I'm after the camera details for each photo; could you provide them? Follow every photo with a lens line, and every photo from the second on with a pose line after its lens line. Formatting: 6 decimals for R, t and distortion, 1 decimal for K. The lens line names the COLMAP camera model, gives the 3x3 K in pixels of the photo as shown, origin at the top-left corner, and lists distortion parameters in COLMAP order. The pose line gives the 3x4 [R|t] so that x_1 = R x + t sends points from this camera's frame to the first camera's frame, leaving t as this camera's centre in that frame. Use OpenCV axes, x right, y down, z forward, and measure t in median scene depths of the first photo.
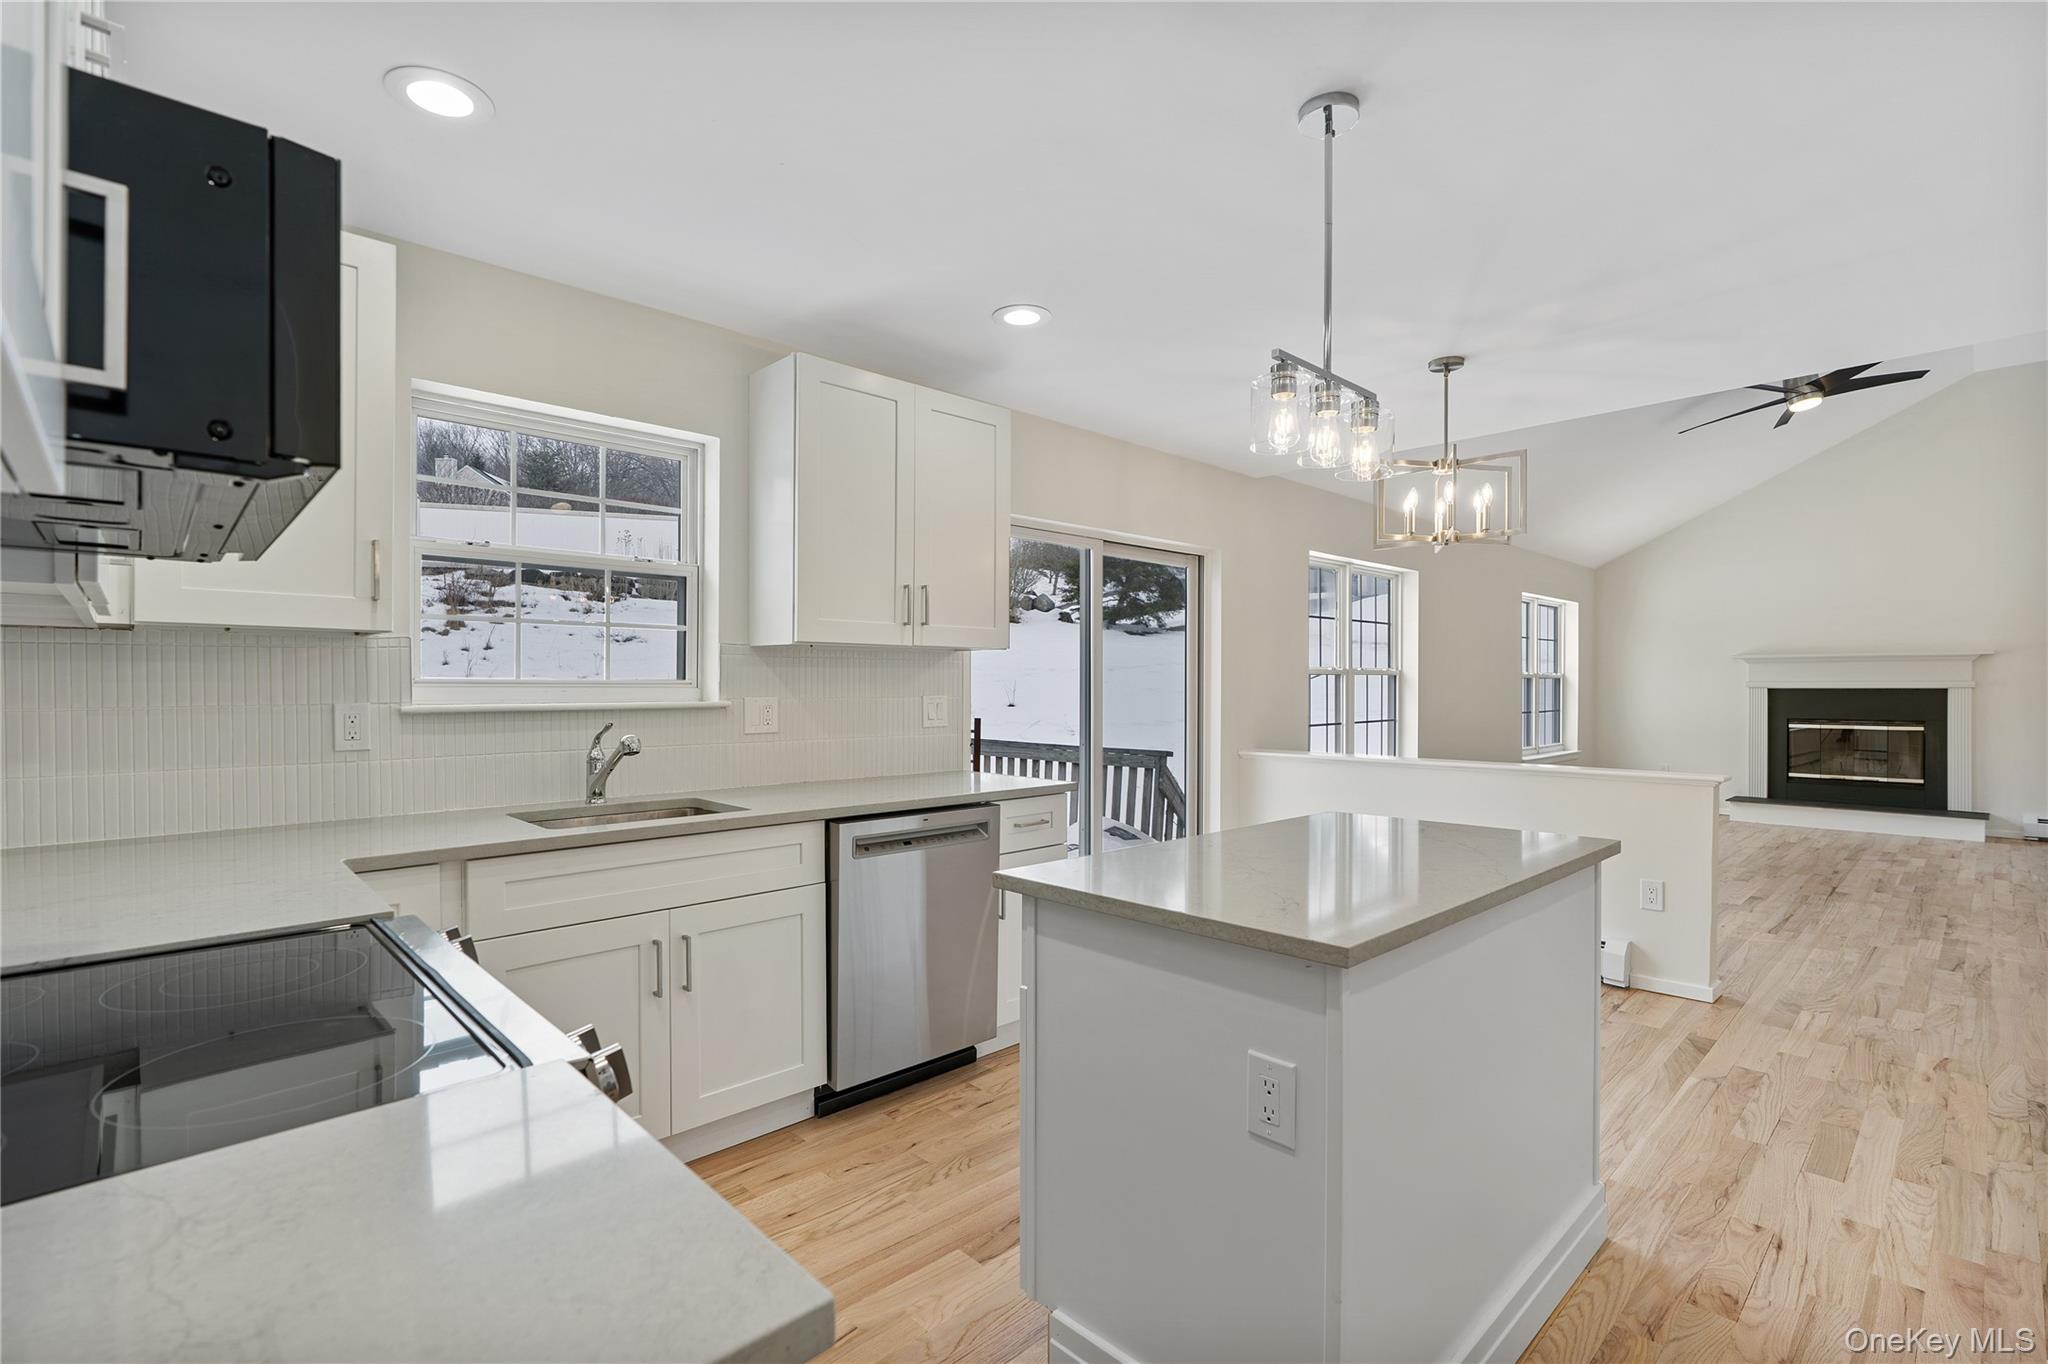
lens RADIAL K [[937.4, 0, 1011.4], [0, 937.4, 687.4], [0, 0, 1]] dist [-0.000308, -0.000296]
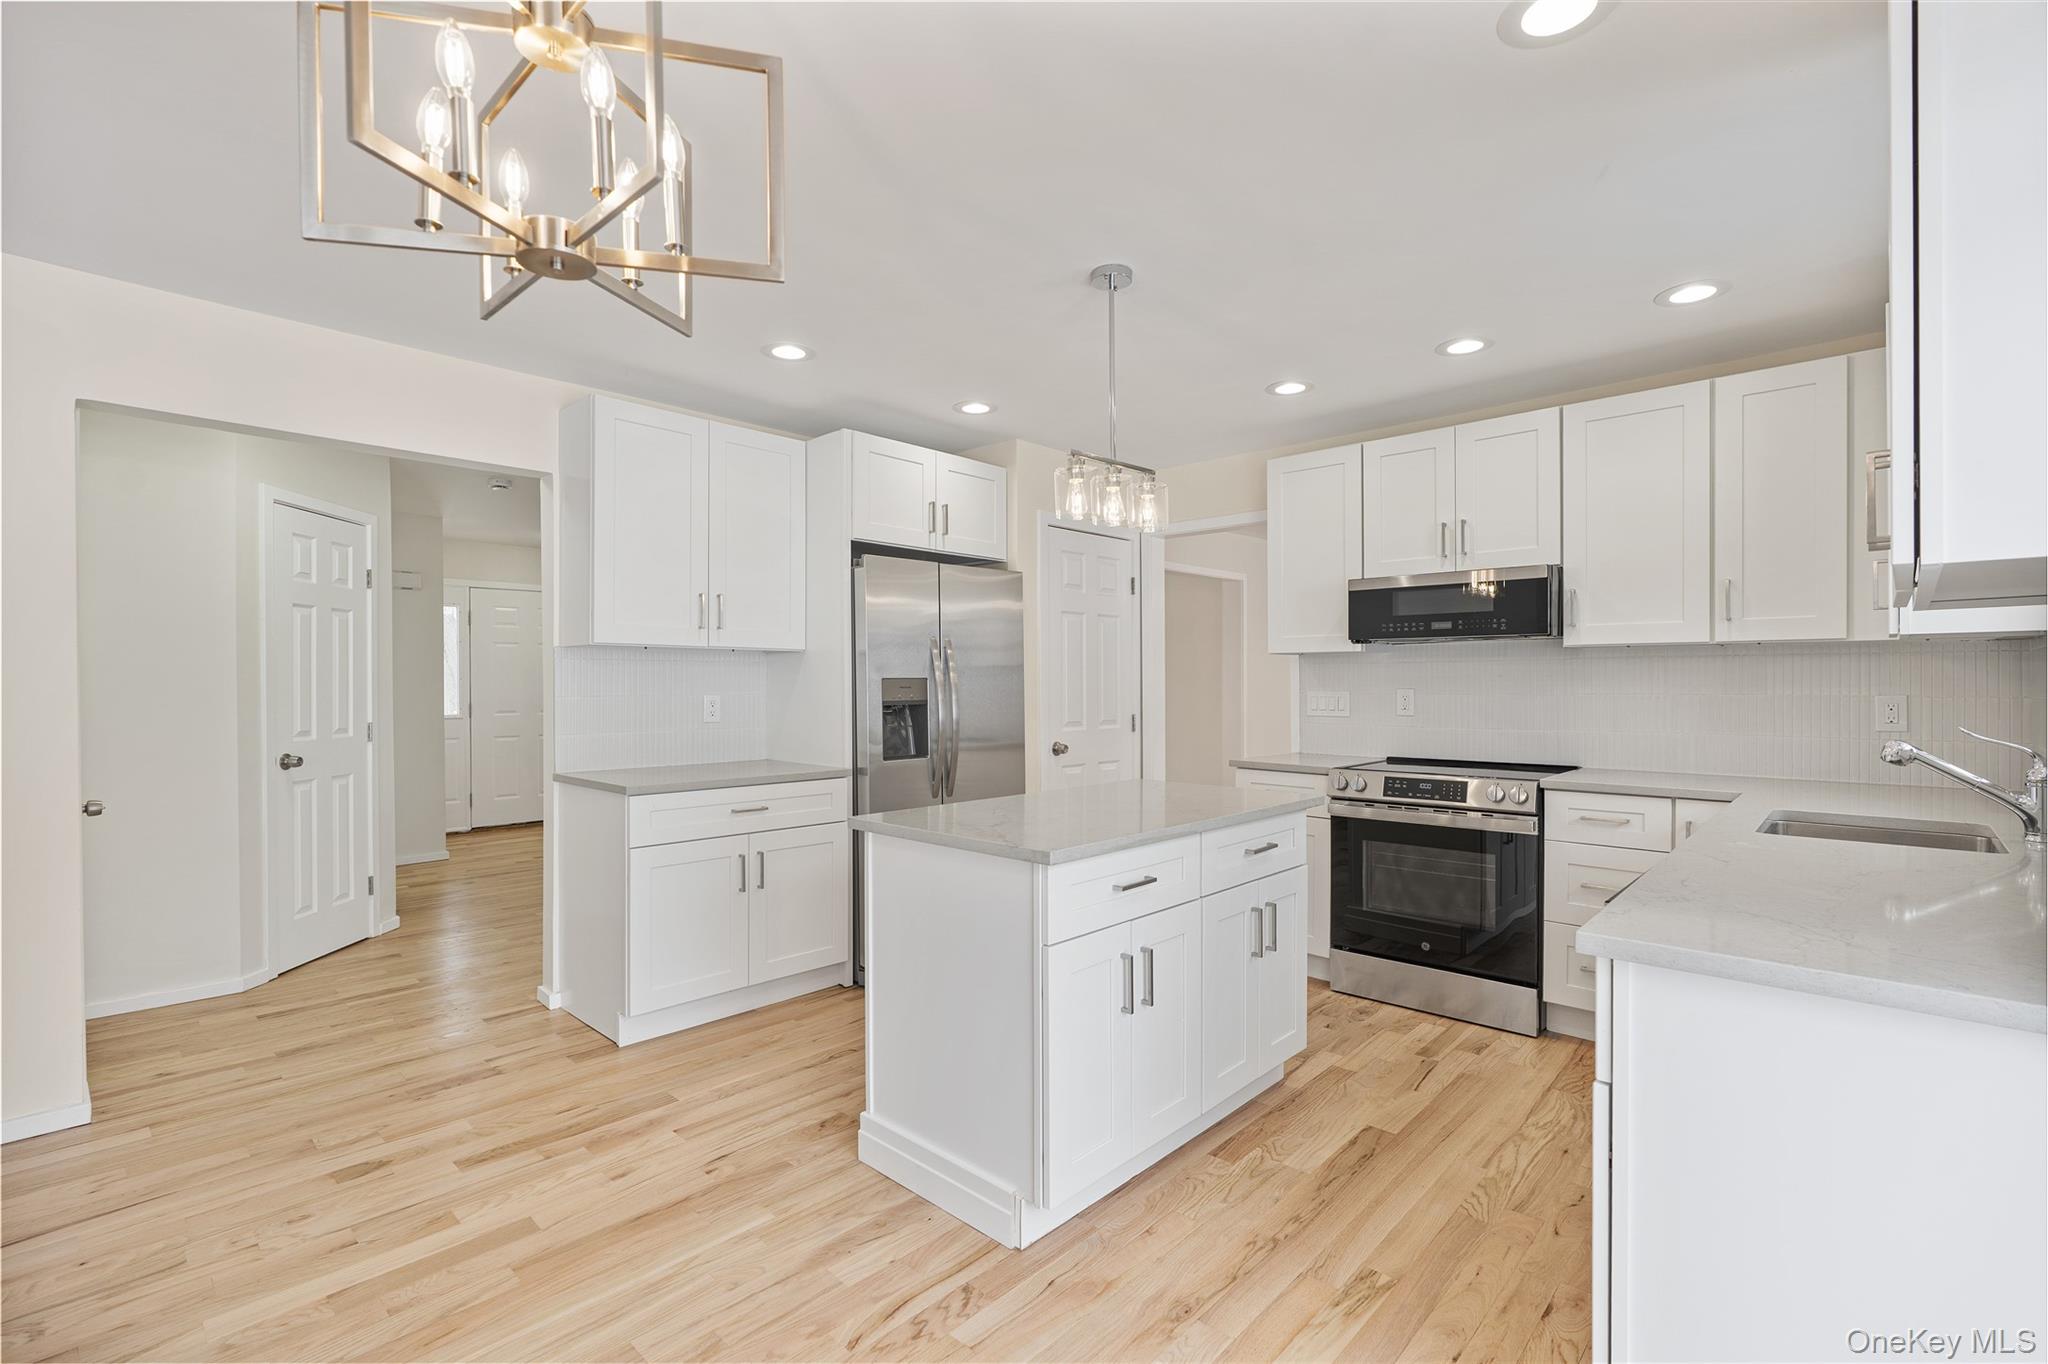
lens RADIAL K [[937.4, 0, 1011.4], [0, 937.4, 687.4], [0, 0, 1]] dist [-0.000308, -0.000296]
pose [[-0.998267, -0.000506, -0.058853, 0.269945], [-0.000668, 0.999996, 0.002725, 0.000777], [0.058851, 0.002760, -0.998263, 1.131823]]
